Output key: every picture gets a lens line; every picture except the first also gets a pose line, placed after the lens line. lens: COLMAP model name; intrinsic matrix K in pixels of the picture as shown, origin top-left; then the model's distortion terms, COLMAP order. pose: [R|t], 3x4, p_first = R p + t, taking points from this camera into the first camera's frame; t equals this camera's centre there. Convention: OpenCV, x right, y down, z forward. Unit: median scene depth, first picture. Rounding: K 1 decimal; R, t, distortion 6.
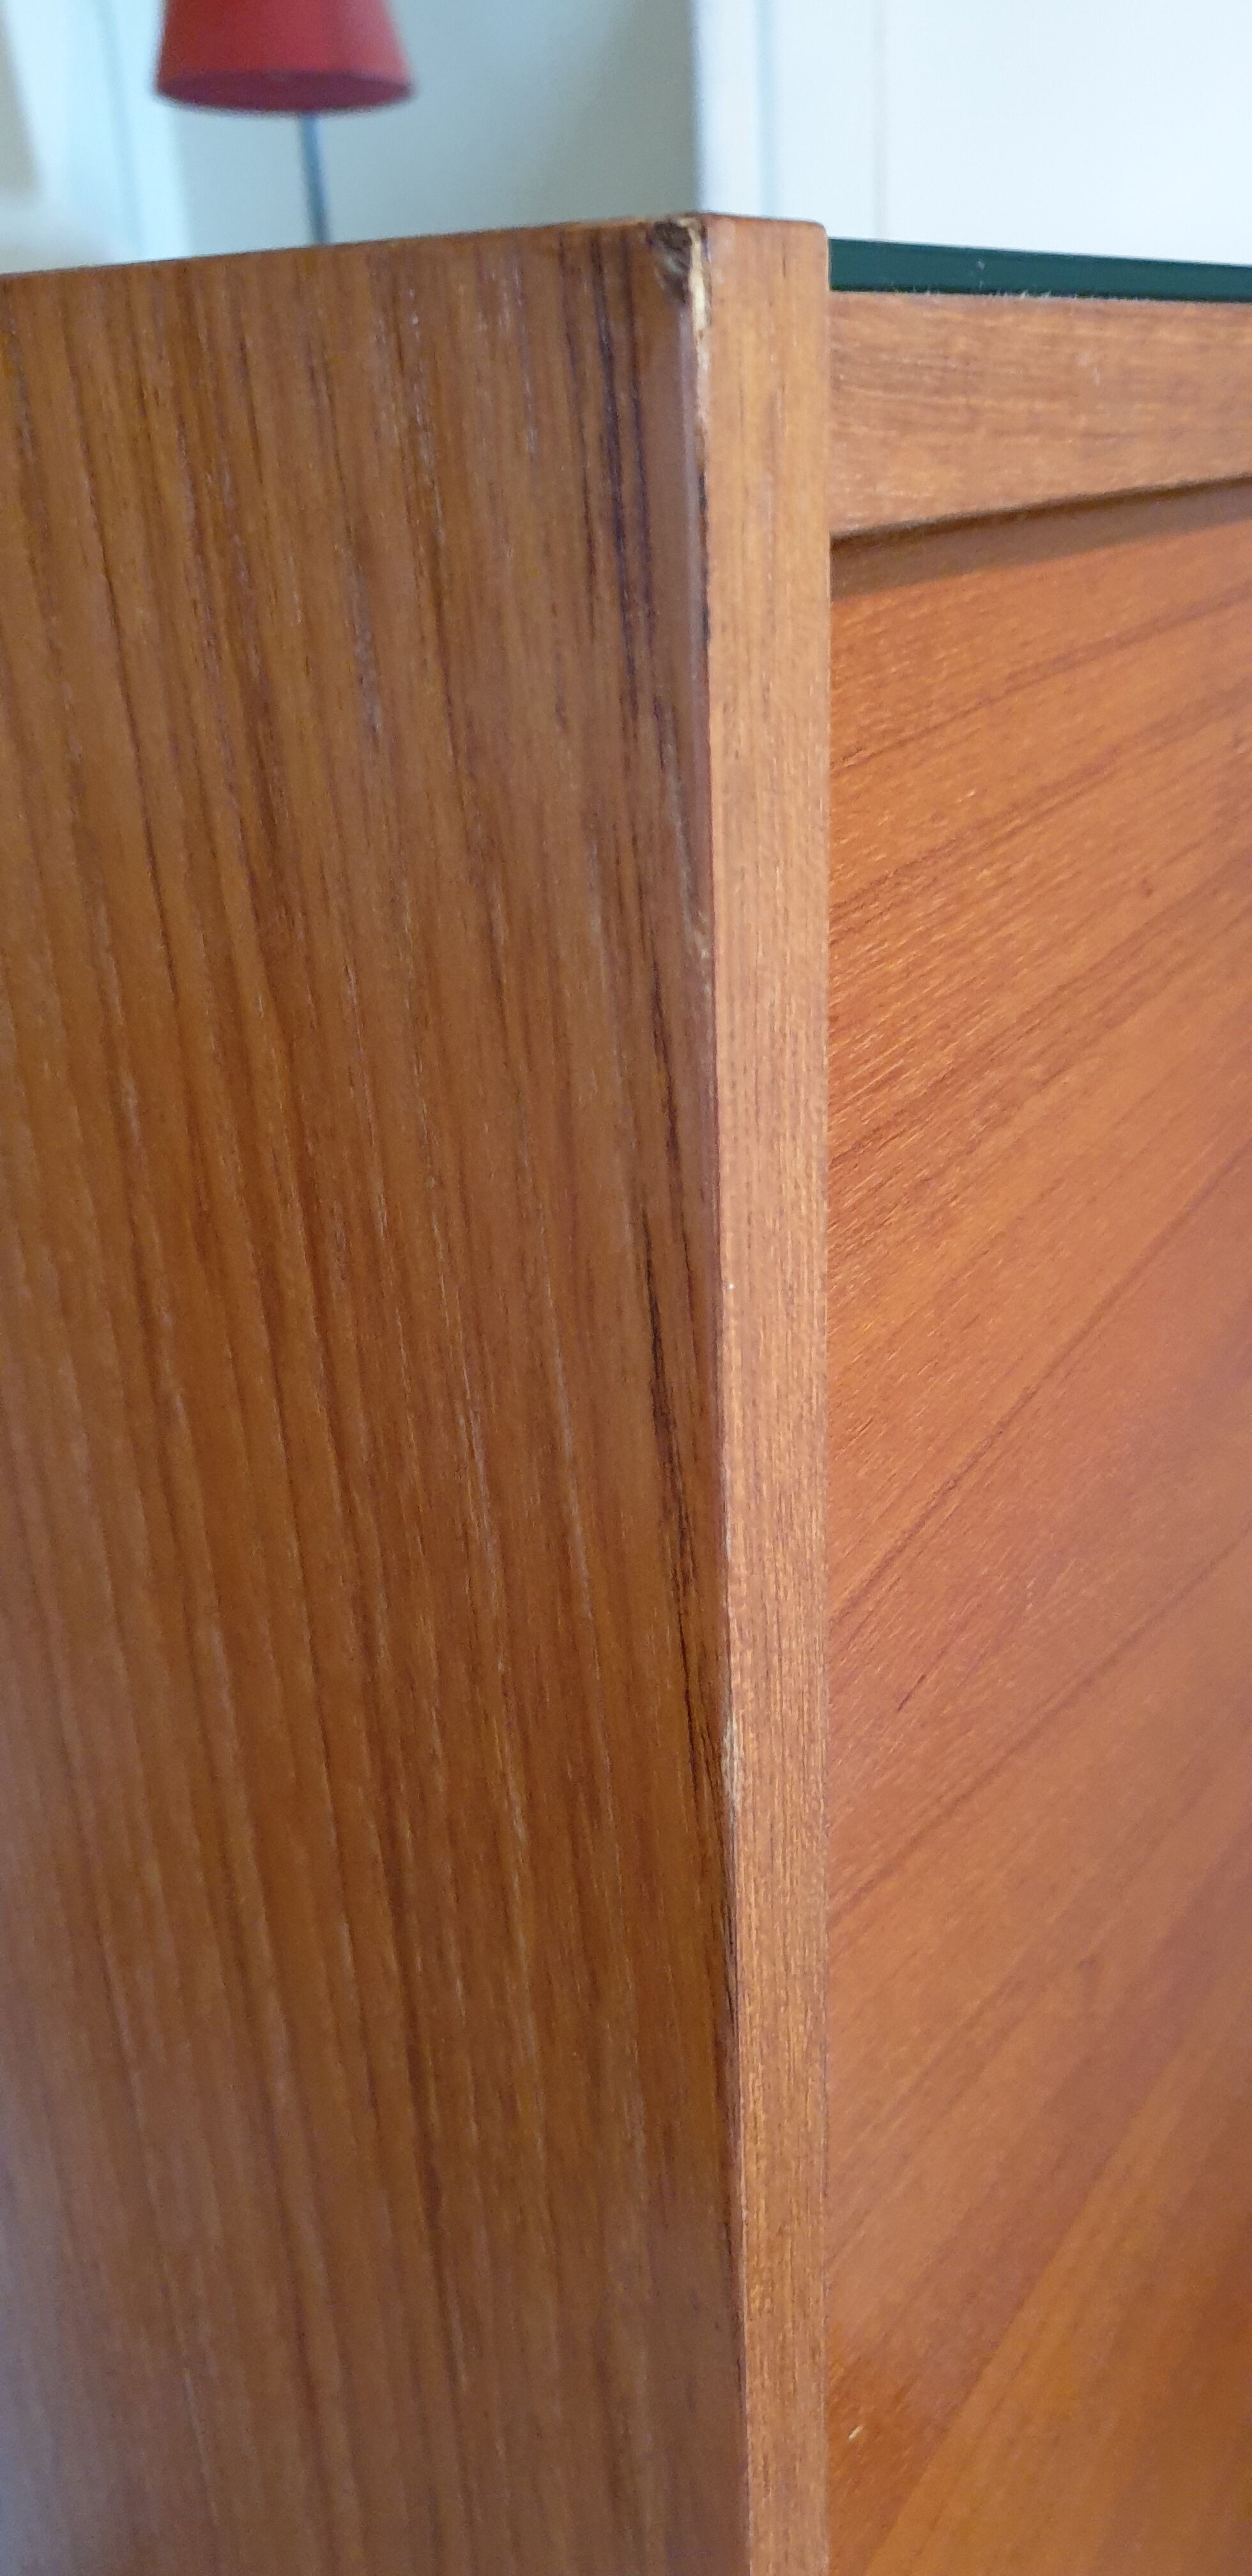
lens RADIAL K [[2093.7, 0, 727.0], [0, 2093.7, 1251.2], [0, 0, 1]] dist [0.040219, 0.002394]
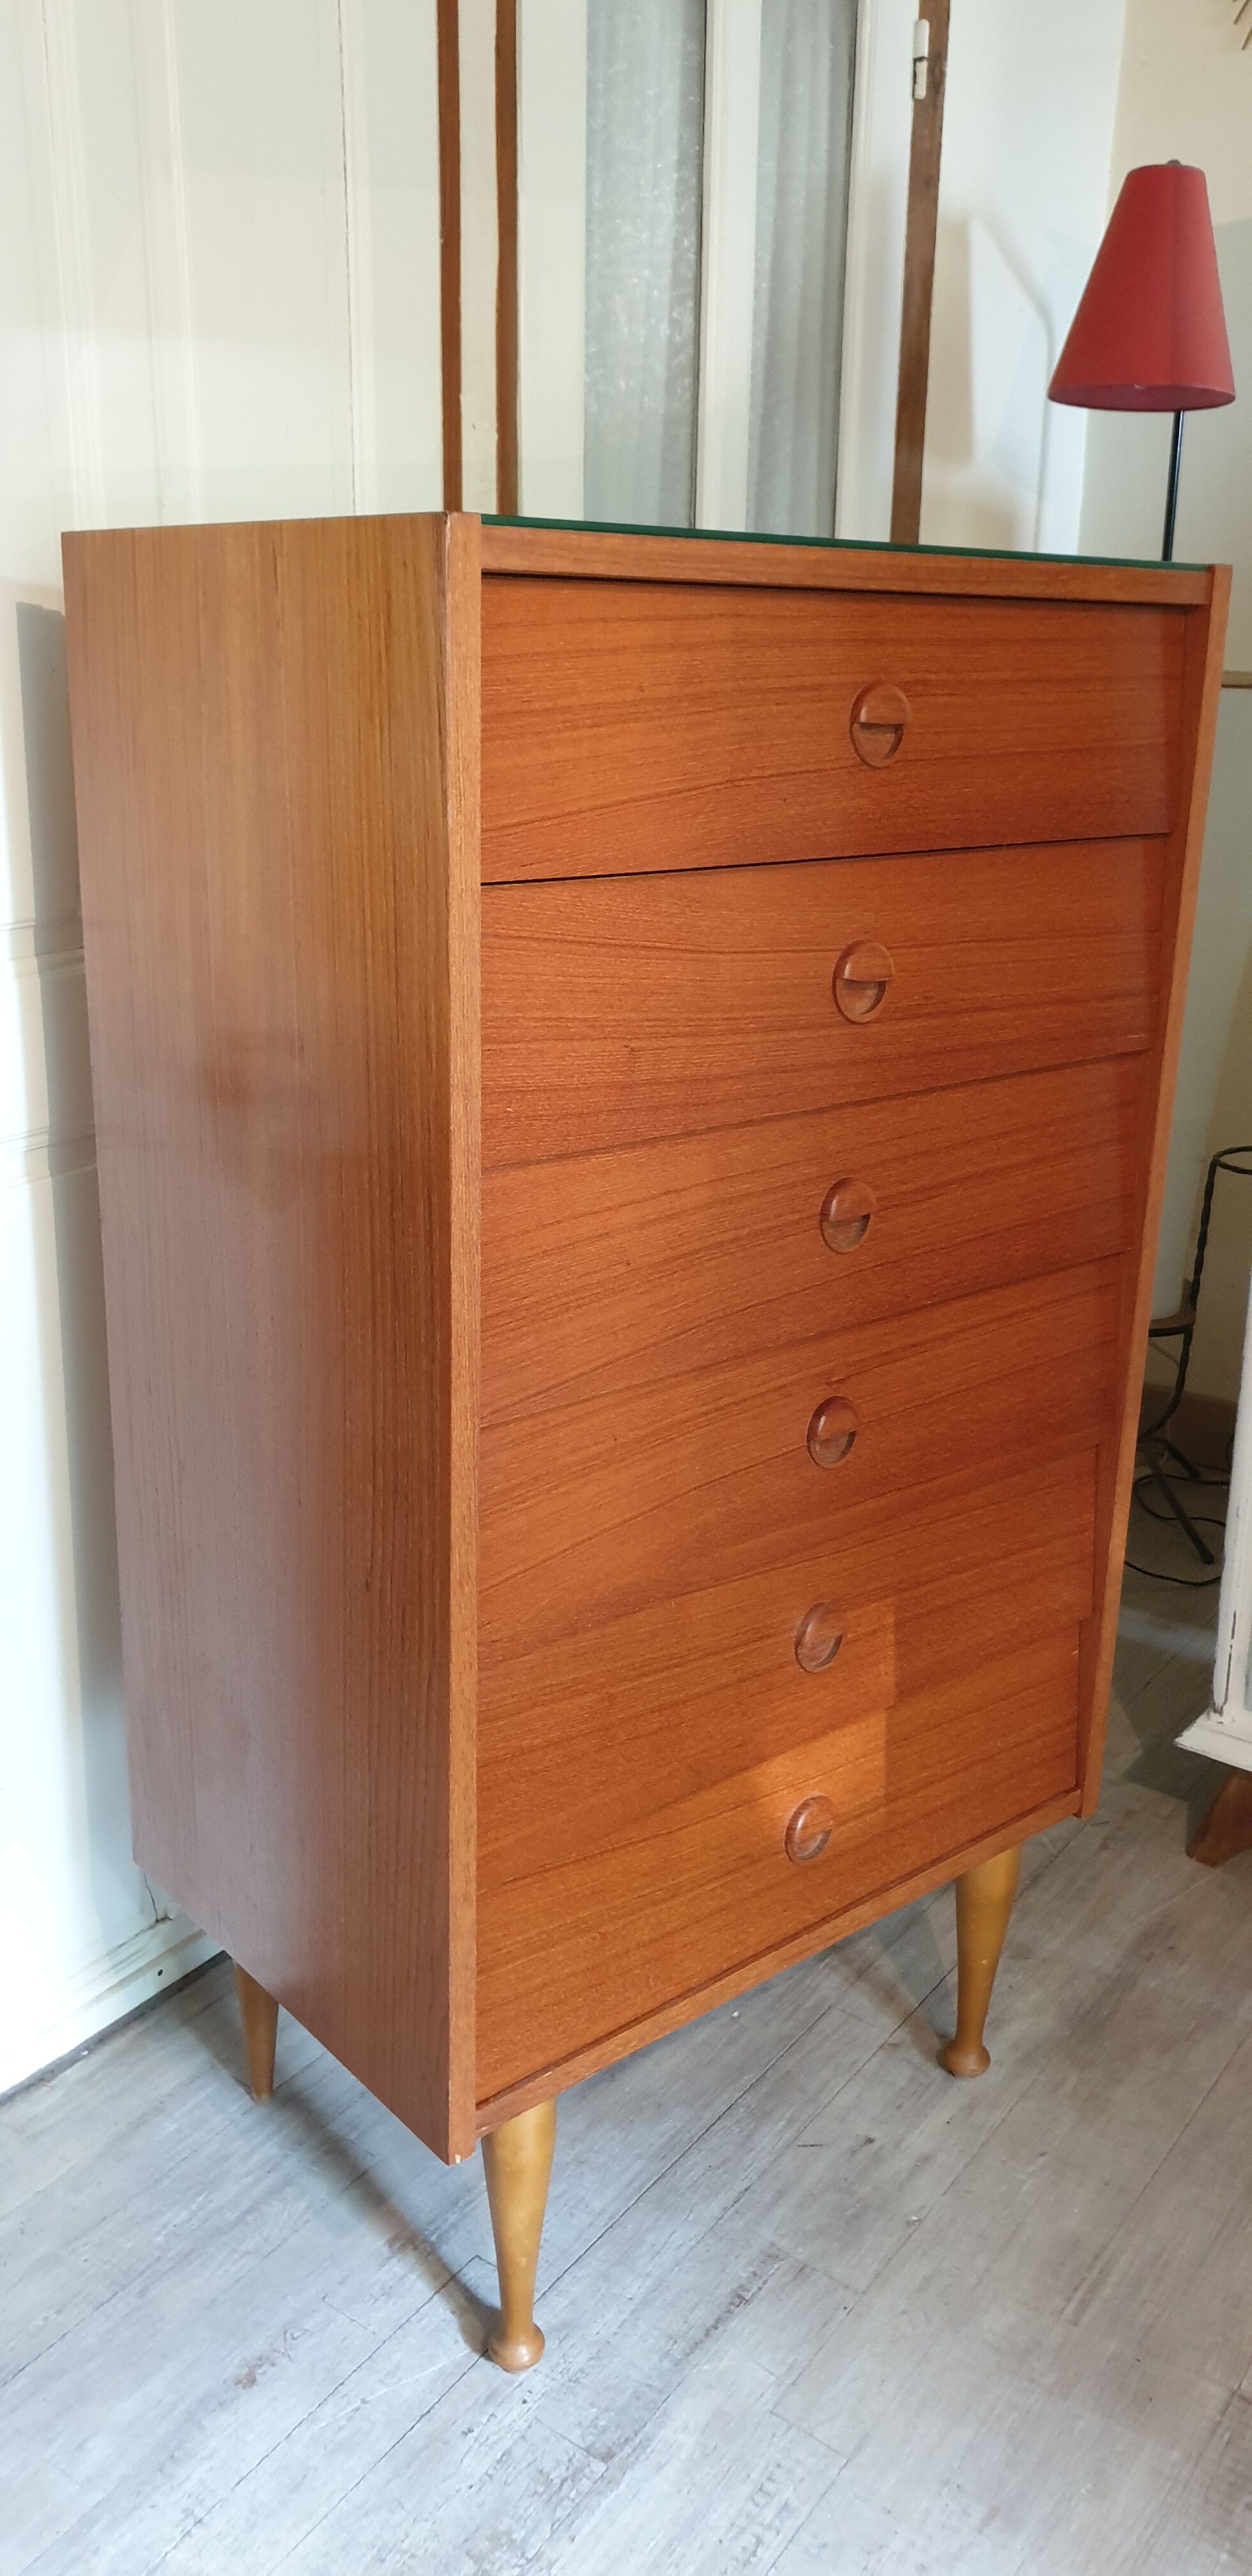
lens RADIAL K [[2106.9, 0, 672.6], [0, 2106.9, 1278.2], [0, 0, 1]] dist [0.059235, -0.005509]
pose [[0.960081, 0.134059, -0.245506, 1.854739], [-0.156632, 0.984824, -0.074760, 1.590317], [0.231758, 0.110230, 0.966508, -3.517878]]
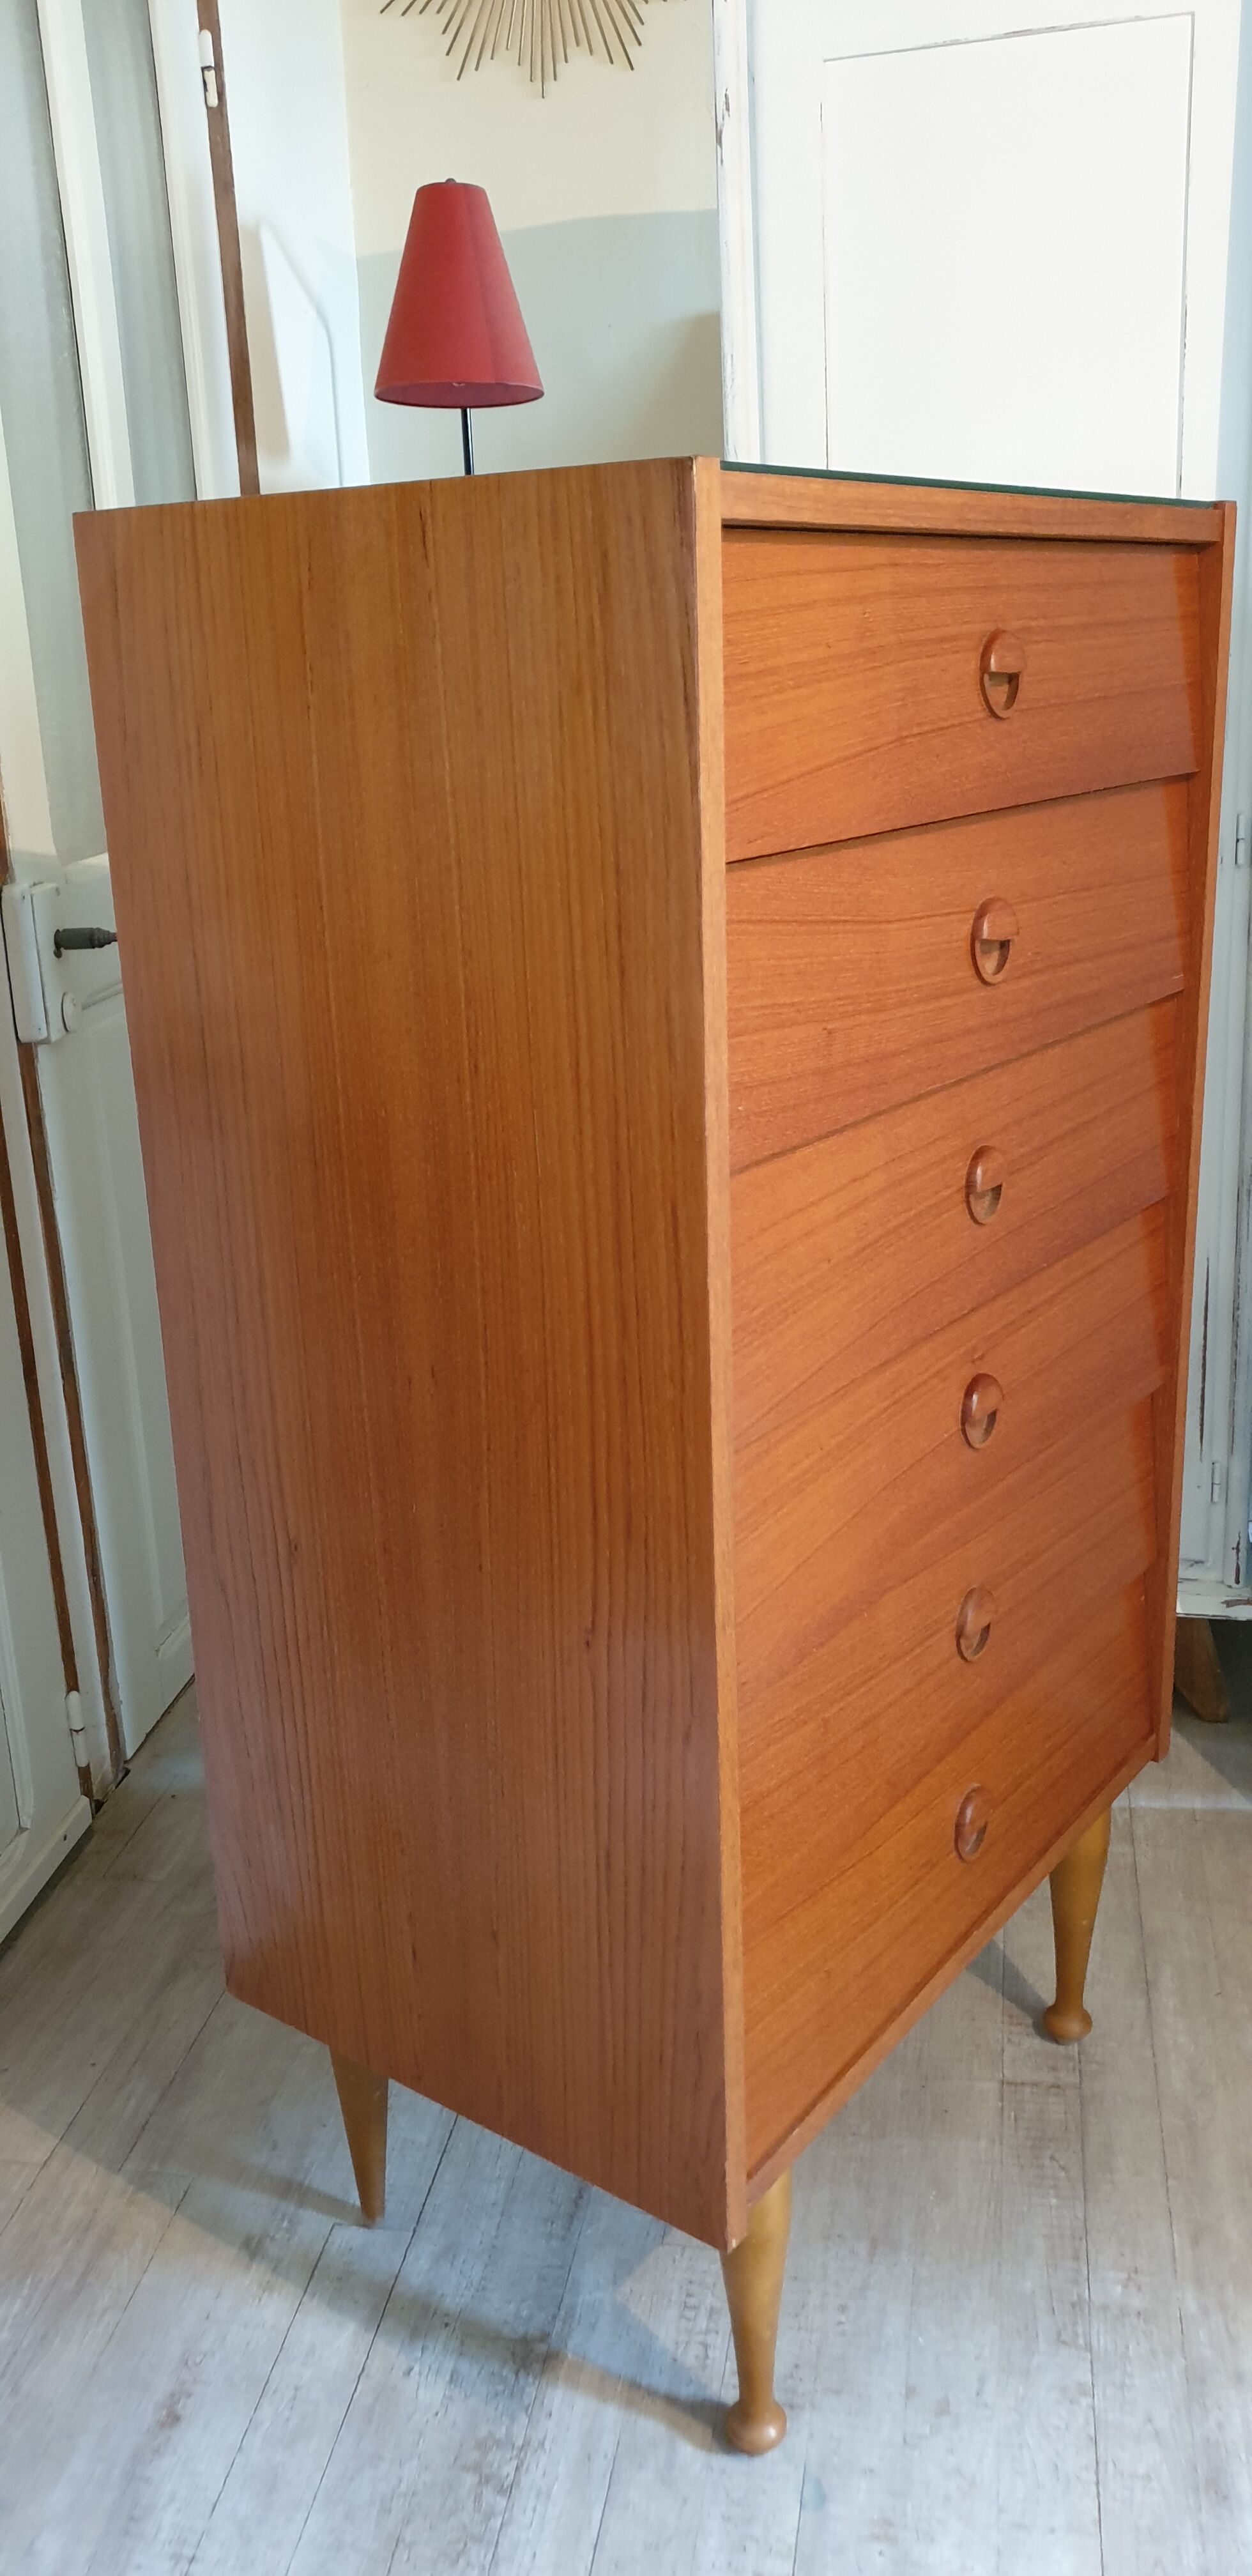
lens RADIAL K [[2093.7, 0, 727.0], [0, 2093.7, 1251.2], [0, 0, 1]] dist [0.040219, 0.002394]
pose [[0.999792, 0.012535, -0.016074, 0.141958], [-0.014095, 0.994793, -0.100932, 1.661745], [0.014725, 0.101138, 0.994763, -3.325891]]
